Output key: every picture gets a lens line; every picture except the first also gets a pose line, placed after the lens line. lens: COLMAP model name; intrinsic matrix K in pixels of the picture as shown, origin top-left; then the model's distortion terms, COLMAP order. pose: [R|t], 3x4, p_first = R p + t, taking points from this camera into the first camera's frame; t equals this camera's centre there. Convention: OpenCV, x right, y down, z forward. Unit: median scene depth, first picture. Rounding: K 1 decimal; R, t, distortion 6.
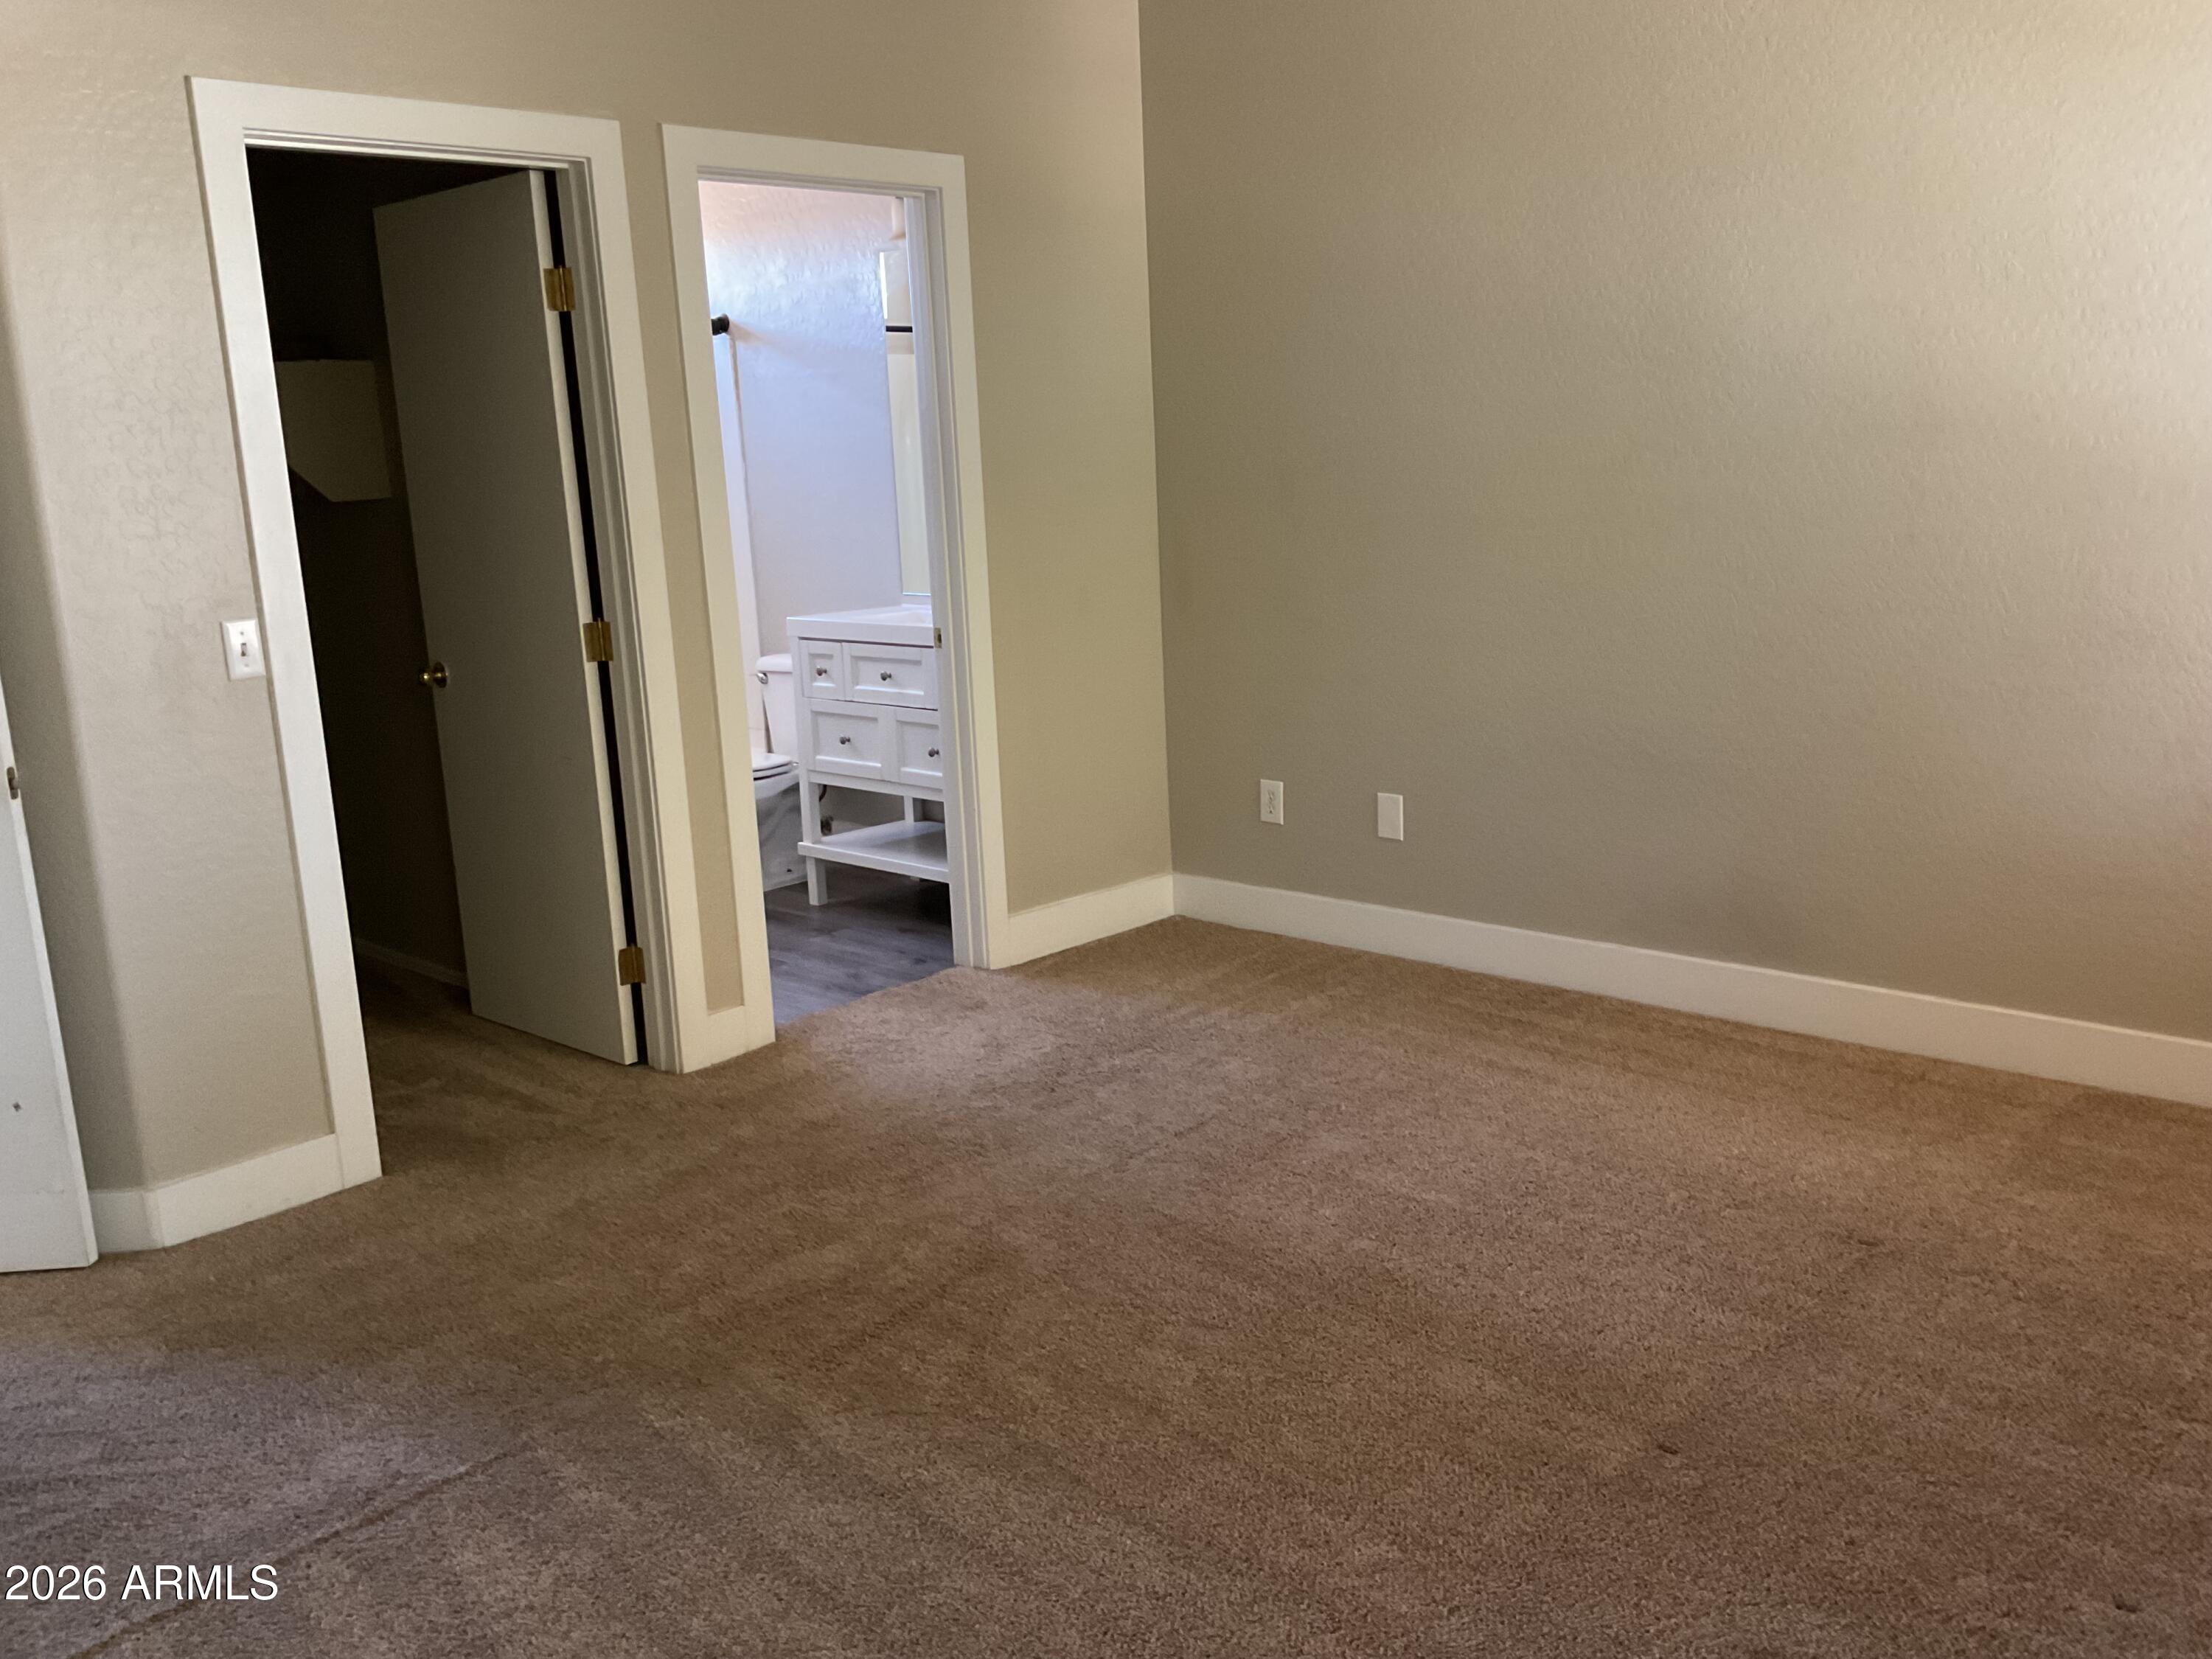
lens RADIAL K [[1812.7, 0, 1116.3], [0, 1812.7, 839.5], [0, 0, 1]] dist [0.120444, -0.243674]
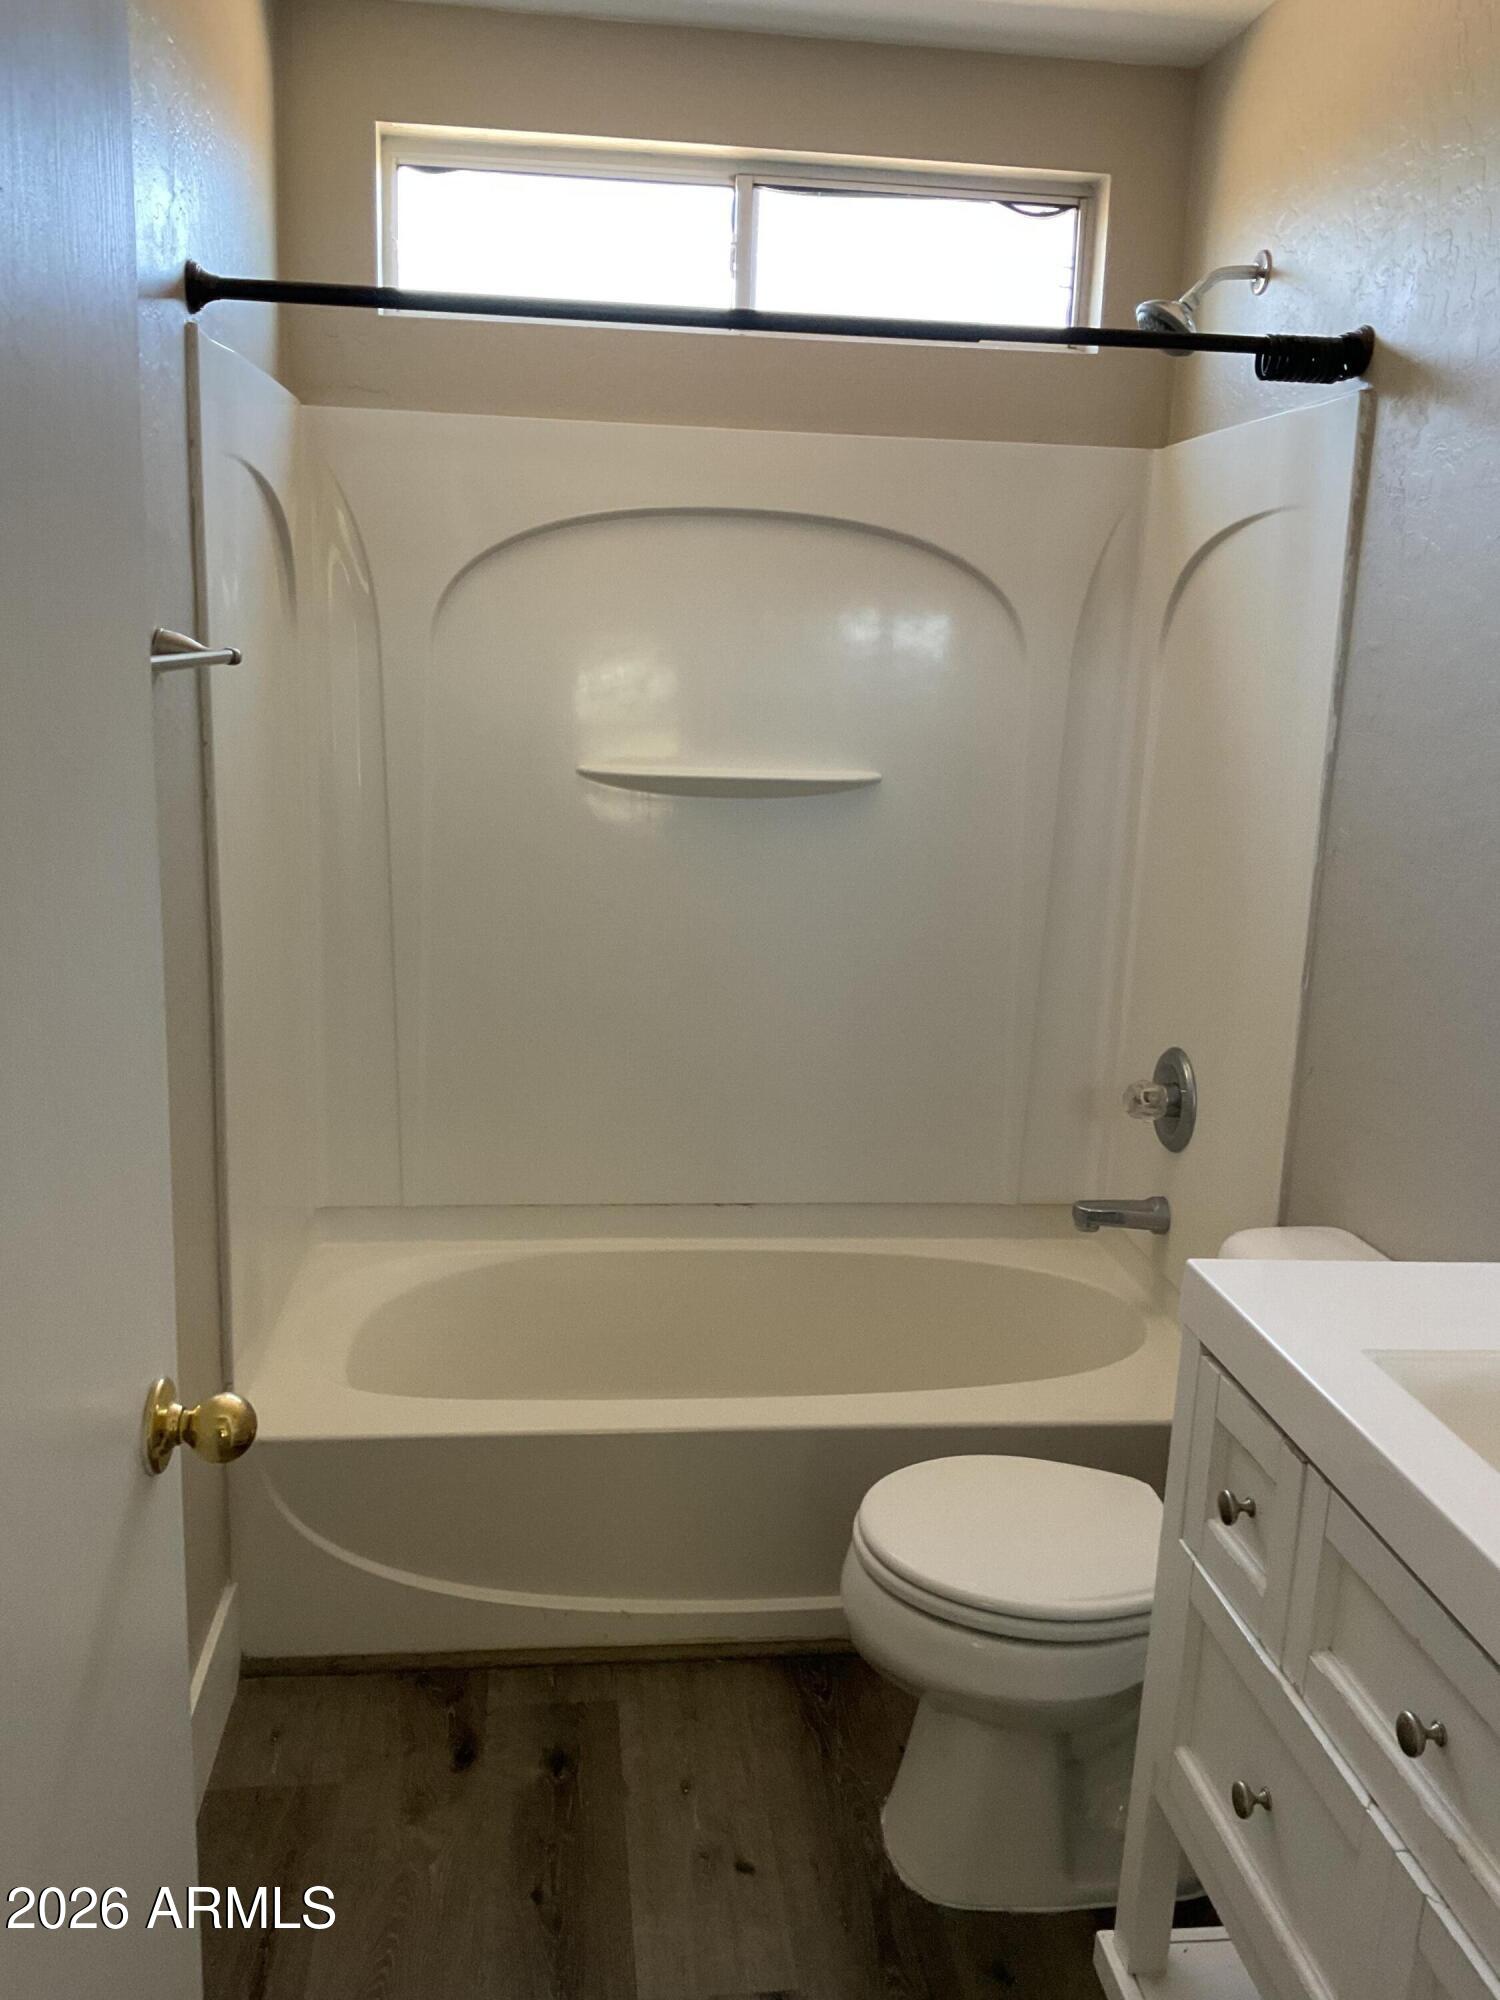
lens RADIAL K [[1664.1, 0, 750.0], [0, 1664.1, 1000.0], [0, 0, 1]] dist [0.003249, -0.024700]
pose [[0.757266, 0.199706, -0.621824, -0.077698], [-0.199505, 0.977327, 0.070920, -0.169823], [0.621889, 0.070352, 0.779939, 0.756542]]
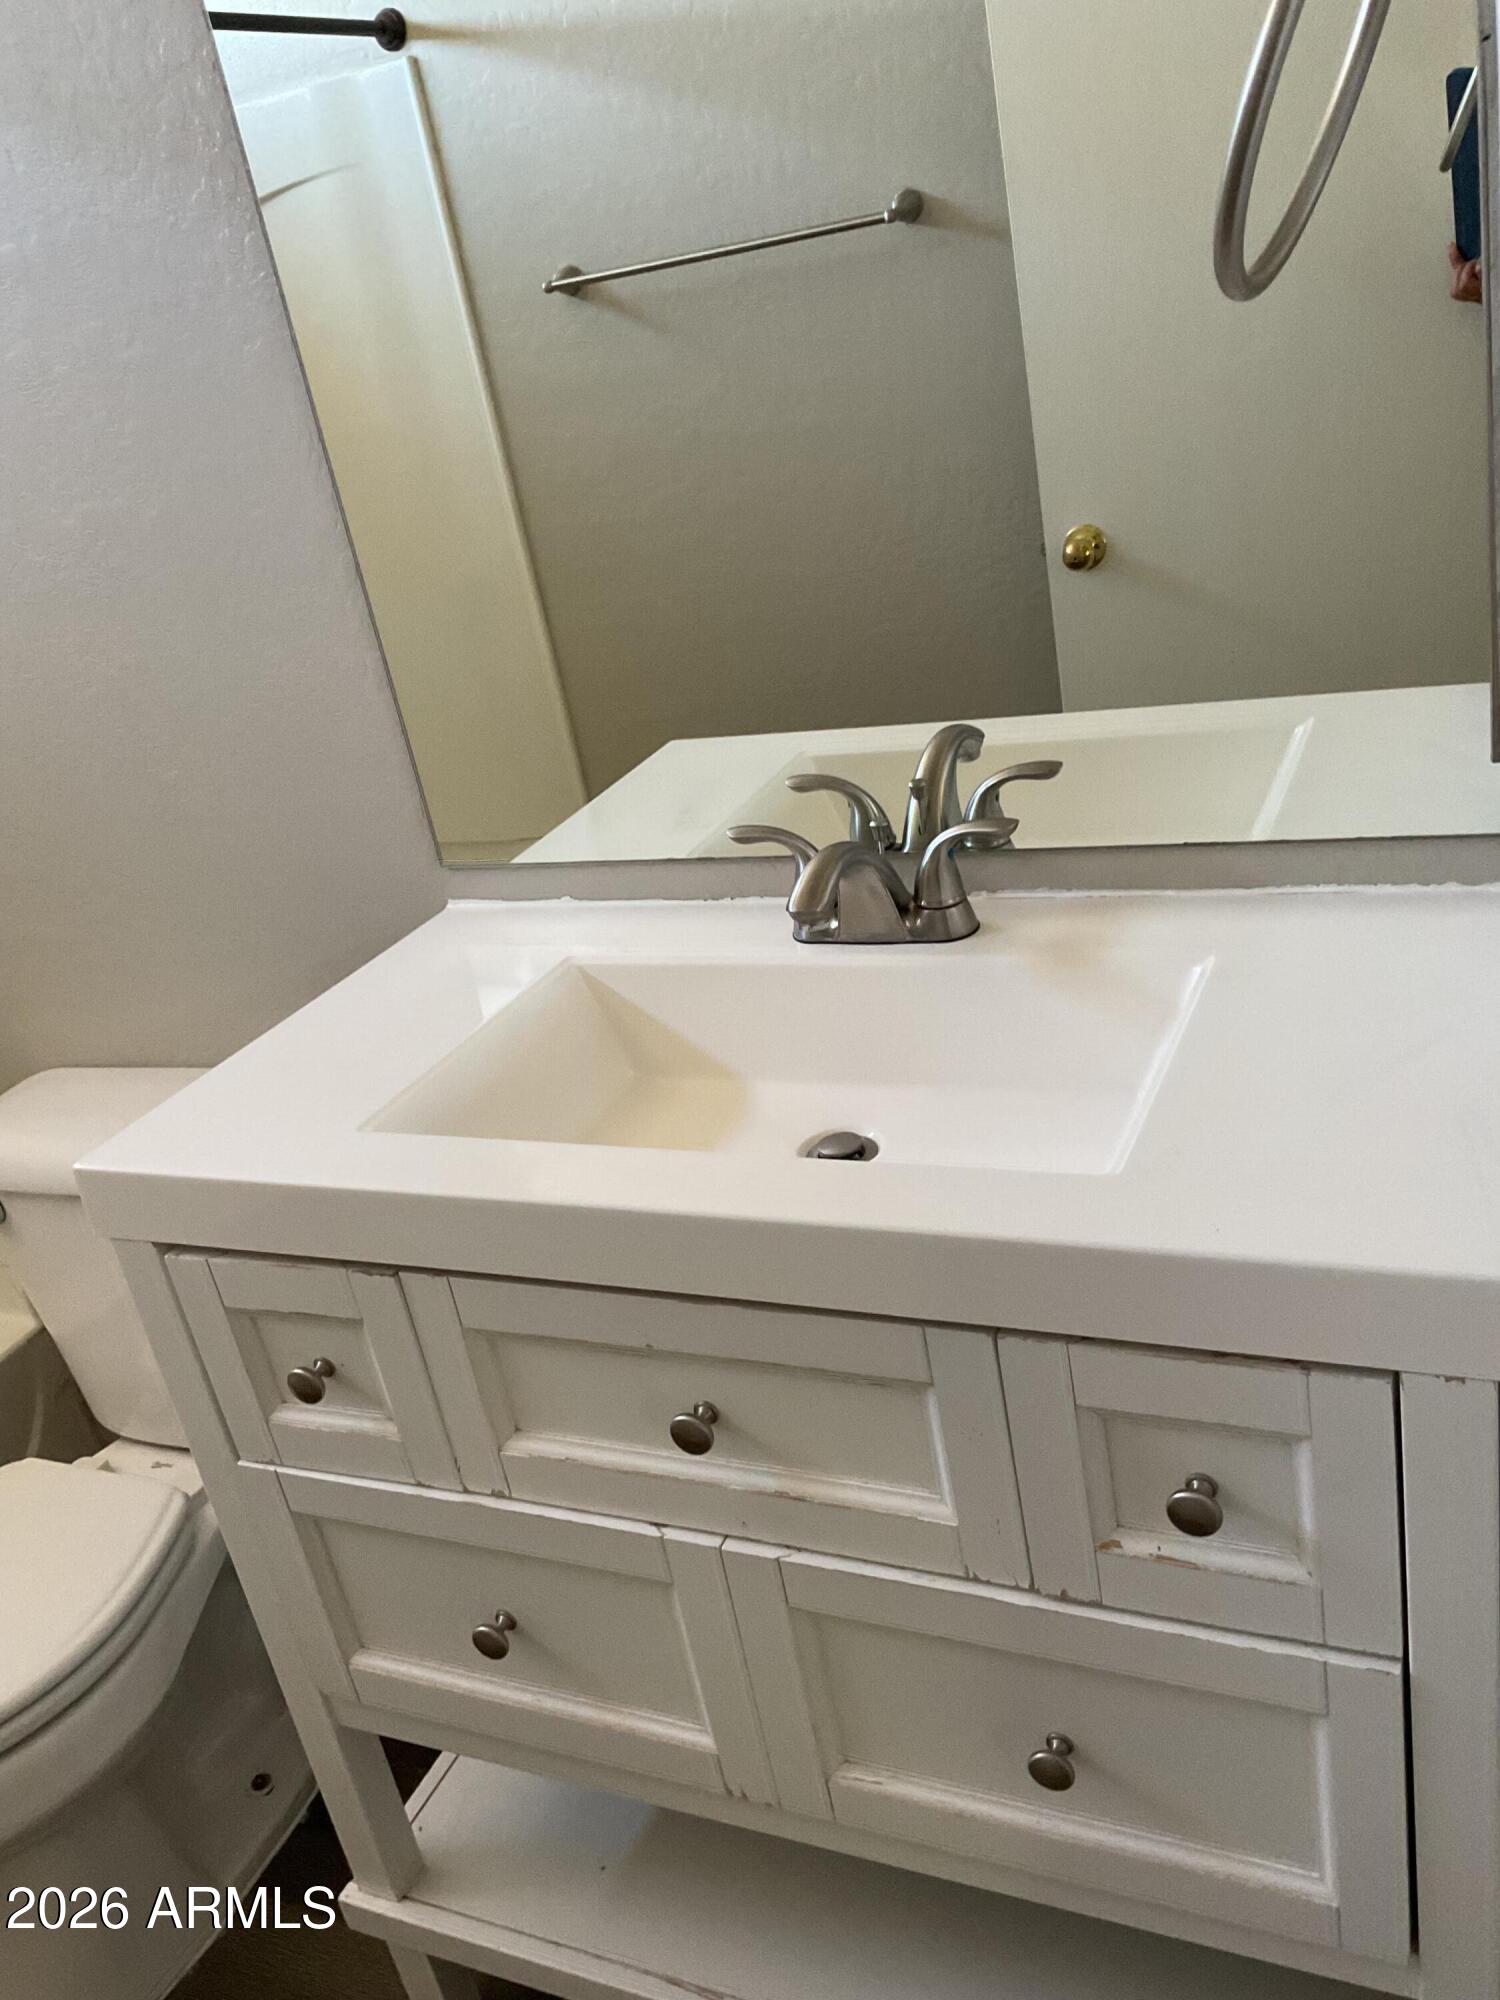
lens RADIAL K [[1639.0, 0, 750.0], [0, 1639.0, 1000.0], [0, 0, 1]] dist [0.120444, -0.243674]
pose [[0.937049, -0.255254, 0.238296, -0.148280], [0.211920, 0.958059, 0.192906, -0.165229], [-0.277541, -0.130263, 0.951842, 0.797684]]
